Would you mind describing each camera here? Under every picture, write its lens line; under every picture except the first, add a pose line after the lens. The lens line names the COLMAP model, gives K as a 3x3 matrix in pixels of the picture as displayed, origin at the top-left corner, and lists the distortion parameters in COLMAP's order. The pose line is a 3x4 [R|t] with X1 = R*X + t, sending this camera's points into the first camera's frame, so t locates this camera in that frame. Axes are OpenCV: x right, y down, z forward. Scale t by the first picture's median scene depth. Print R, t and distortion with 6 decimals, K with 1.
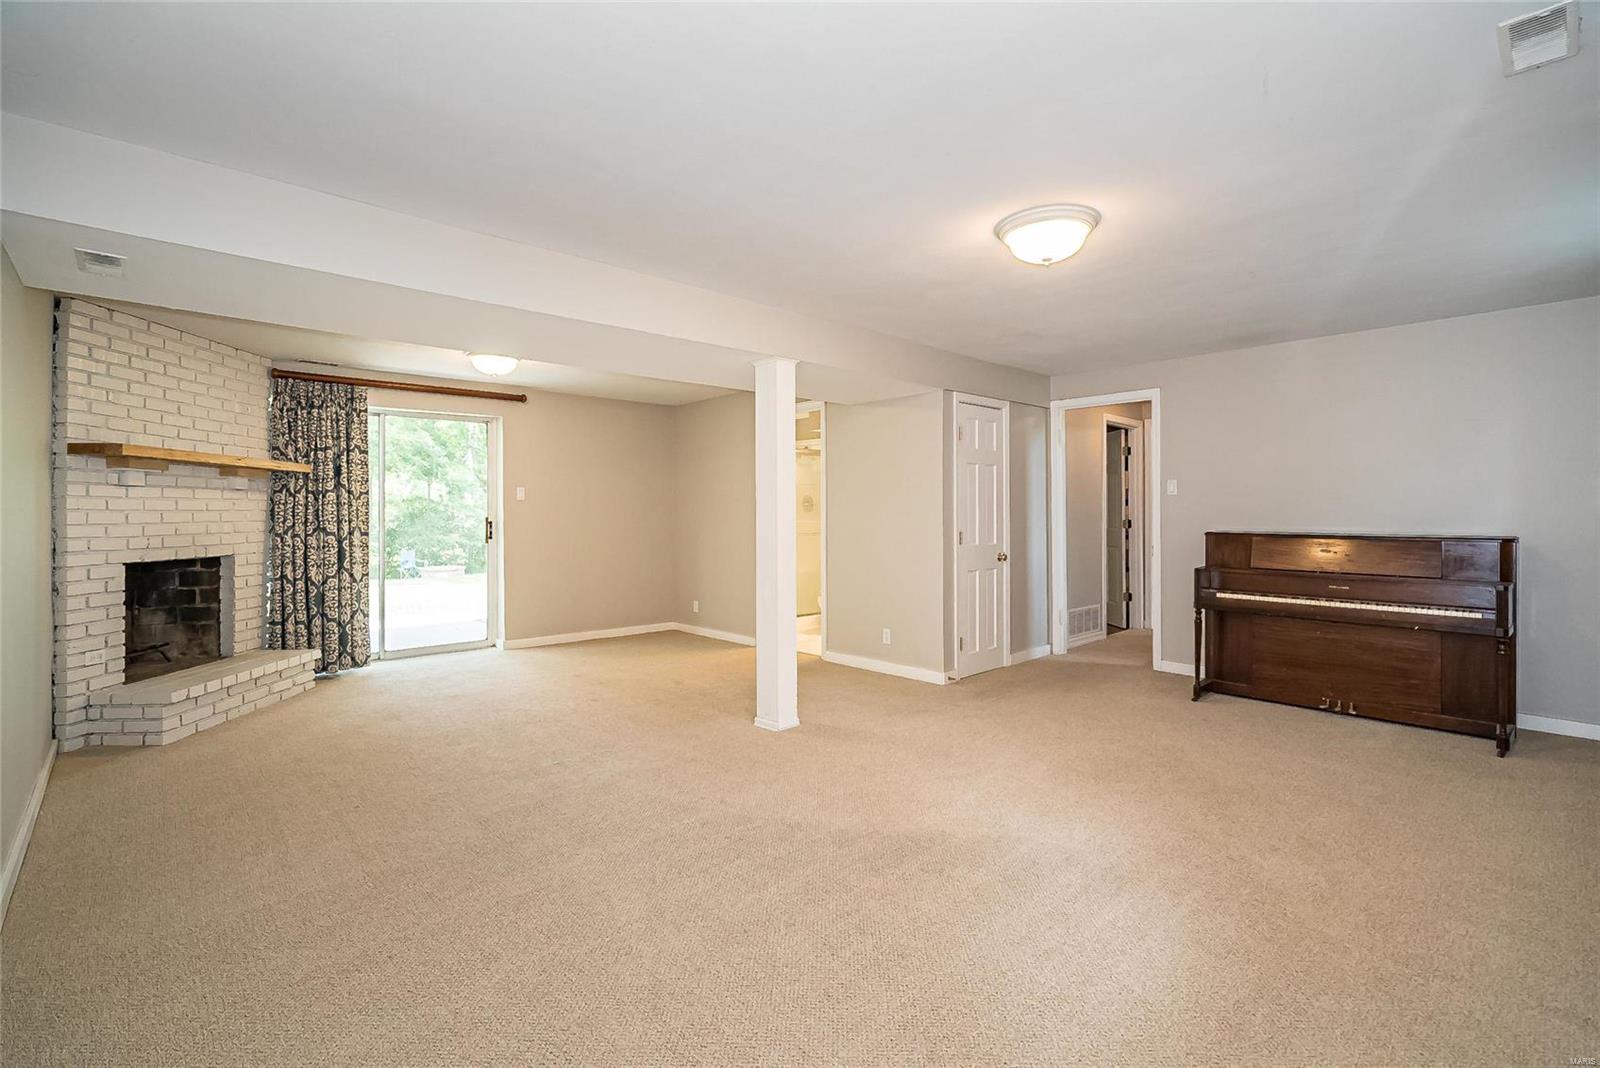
lens RADIAL K [[725.0, 0, 785.0], [0, 725.0, 525.7], [0, 0, 1]] dist [-0.000531, 0.000531]
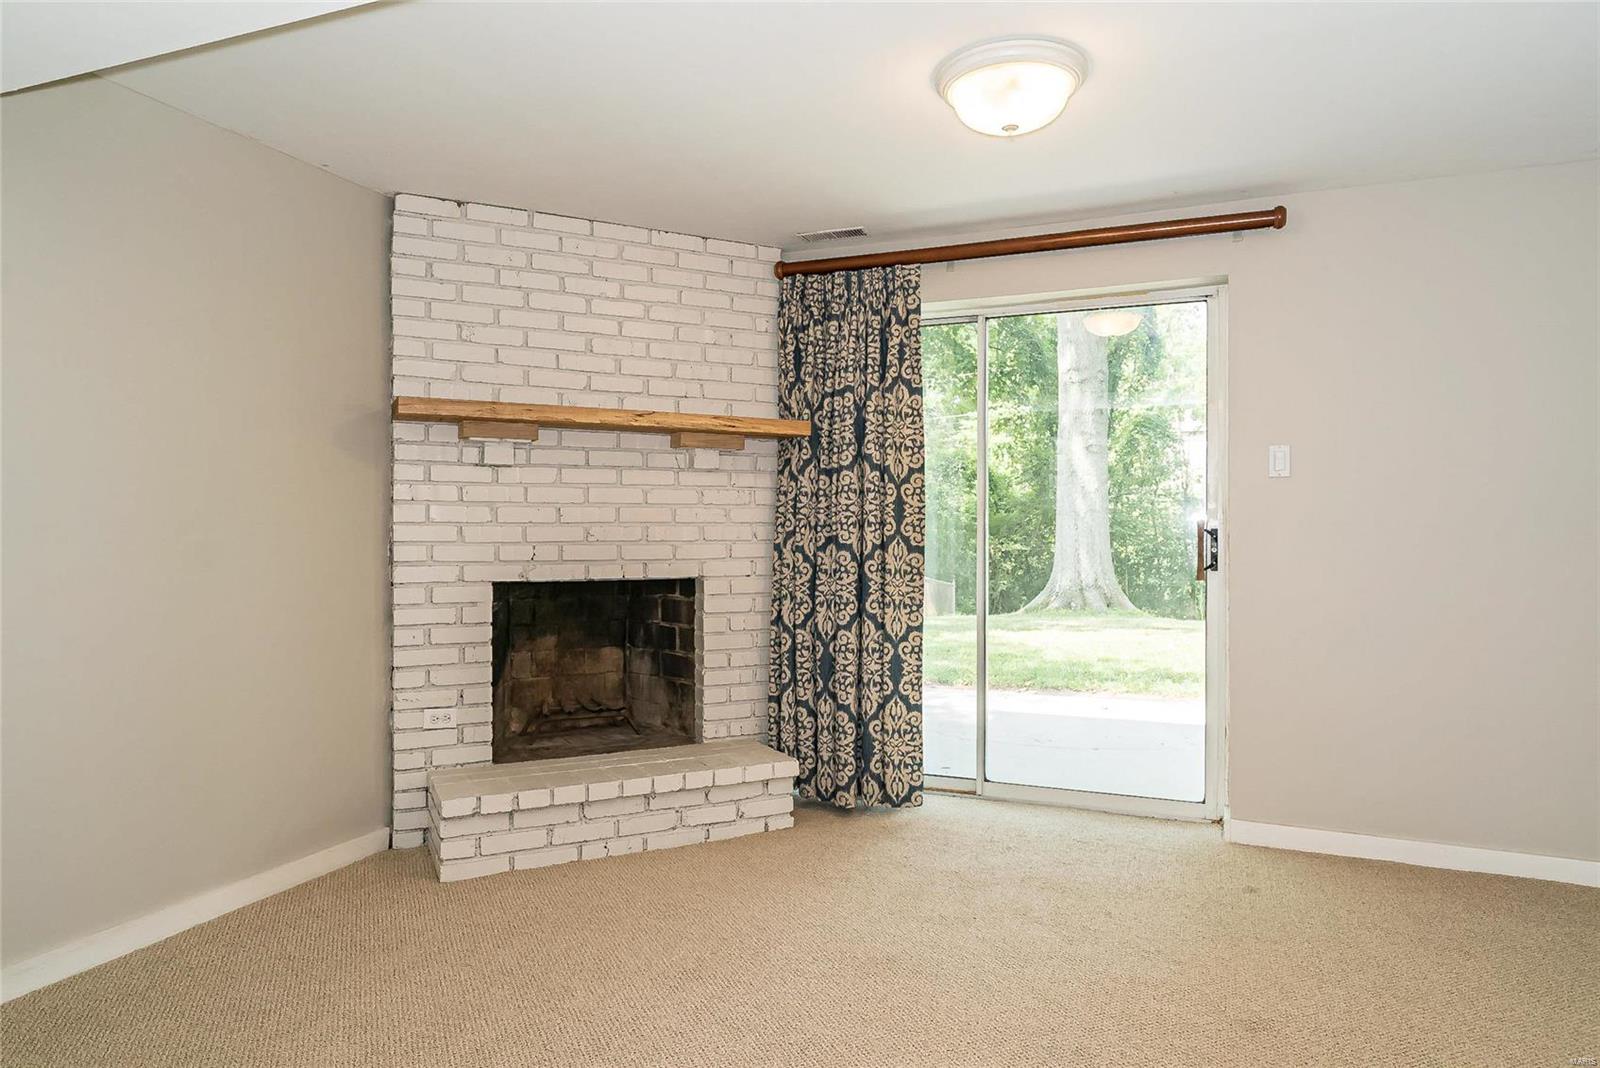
lens RADIAL K [[915.8, 0, 854.2], [0, 915.8, 533.9], [0, 0, 1]] dist [0.002814, 0.000336]
pose [[0.421683, 0.008743, -0.906701, -0.006591], [-0.018269, 0.999832, 0.001145, 0.000272], [0.906559, 0.016082, 0.421772, 0.737221]]
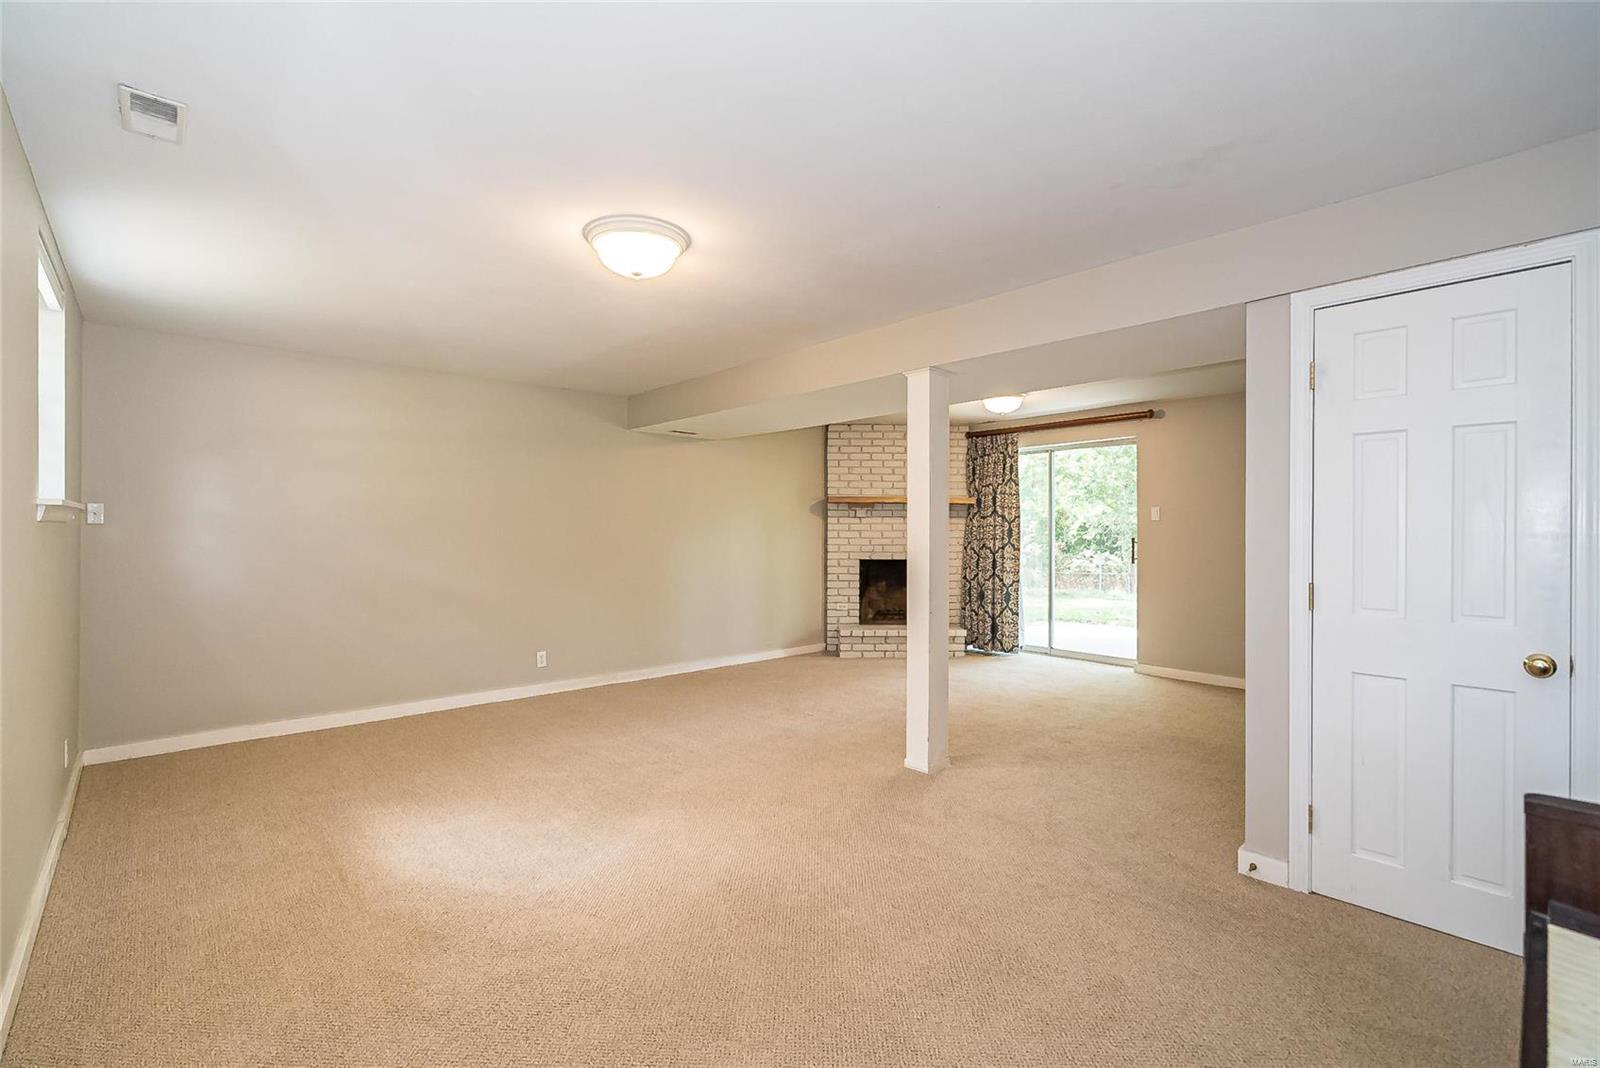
lens RADIAL K [[783.6, 0, 871.2], [0, 783.6, 539.4], [0, 0, 1]] dist [-0.000518, 0.000133]
pose [[-0.002943, 0.015705, -0.999872, 0.850412], [-0.020507, 0.999665, 0.015762, -0.024022], [0.999785, 0.020550, -0.002620, 0.806629]]
